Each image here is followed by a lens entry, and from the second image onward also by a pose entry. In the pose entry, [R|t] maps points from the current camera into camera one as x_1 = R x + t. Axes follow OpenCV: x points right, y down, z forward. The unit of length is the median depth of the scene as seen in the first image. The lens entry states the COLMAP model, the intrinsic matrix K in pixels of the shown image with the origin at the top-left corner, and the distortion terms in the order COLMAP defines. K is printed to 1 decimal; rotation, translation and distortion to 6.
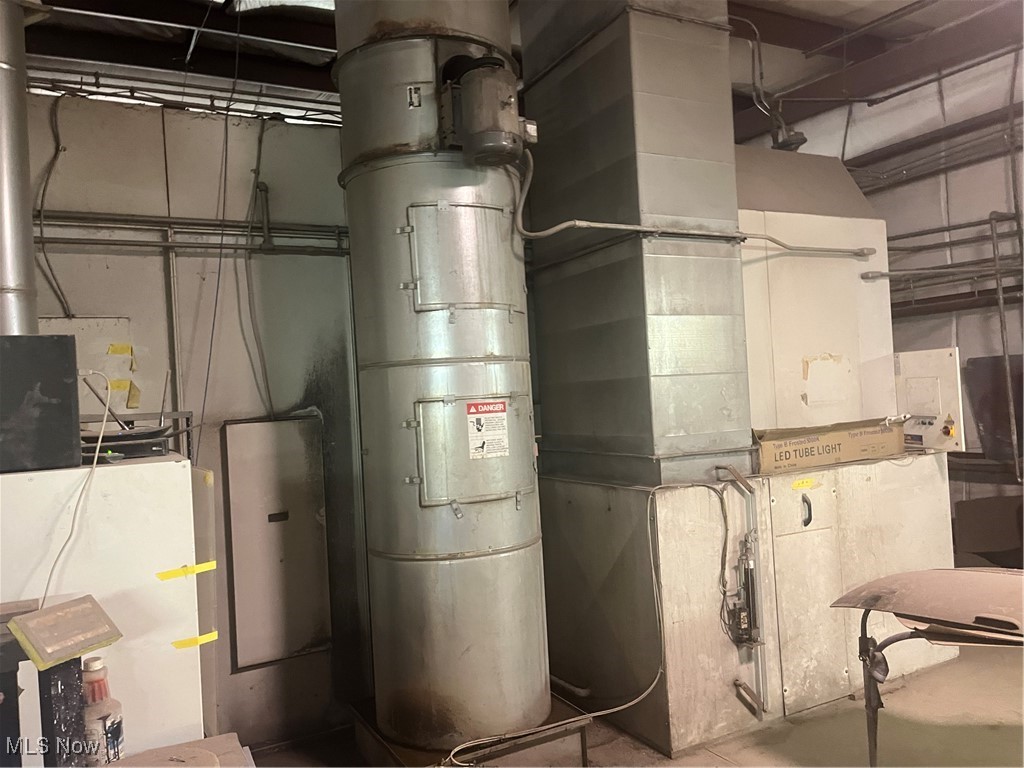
lens RADIAL K [[769.5, 0, 508.2], [0, 769.5, 387.8], [0, 0, 1]] dist [0.044451, -0.034546]
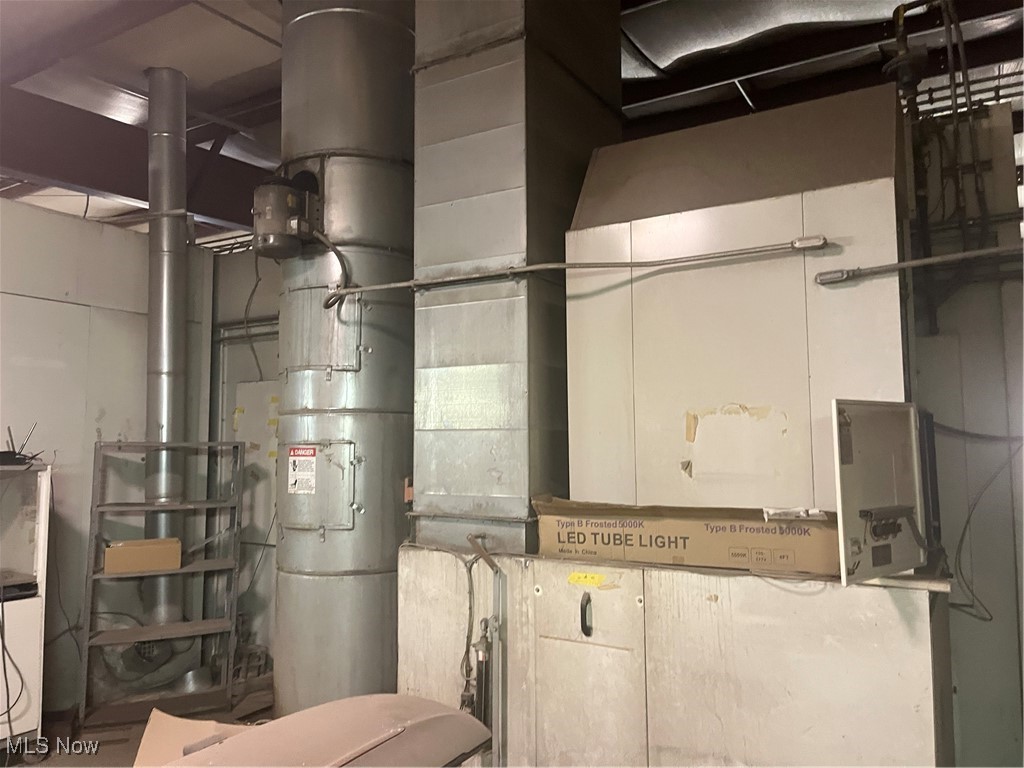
lens RADIAL K [[769.5, 0, 511.1], [0, 769.5, 377.1], [0, 0, 1]] dist [0.044451, -0.034546]
pose [[0.522417, -0.019774, -0.852461, 1.067306], [-0.015345, 0.999351, -0.032586, -0.051851], [0.852552, 0.030105, 0.521775, 0.573889]]
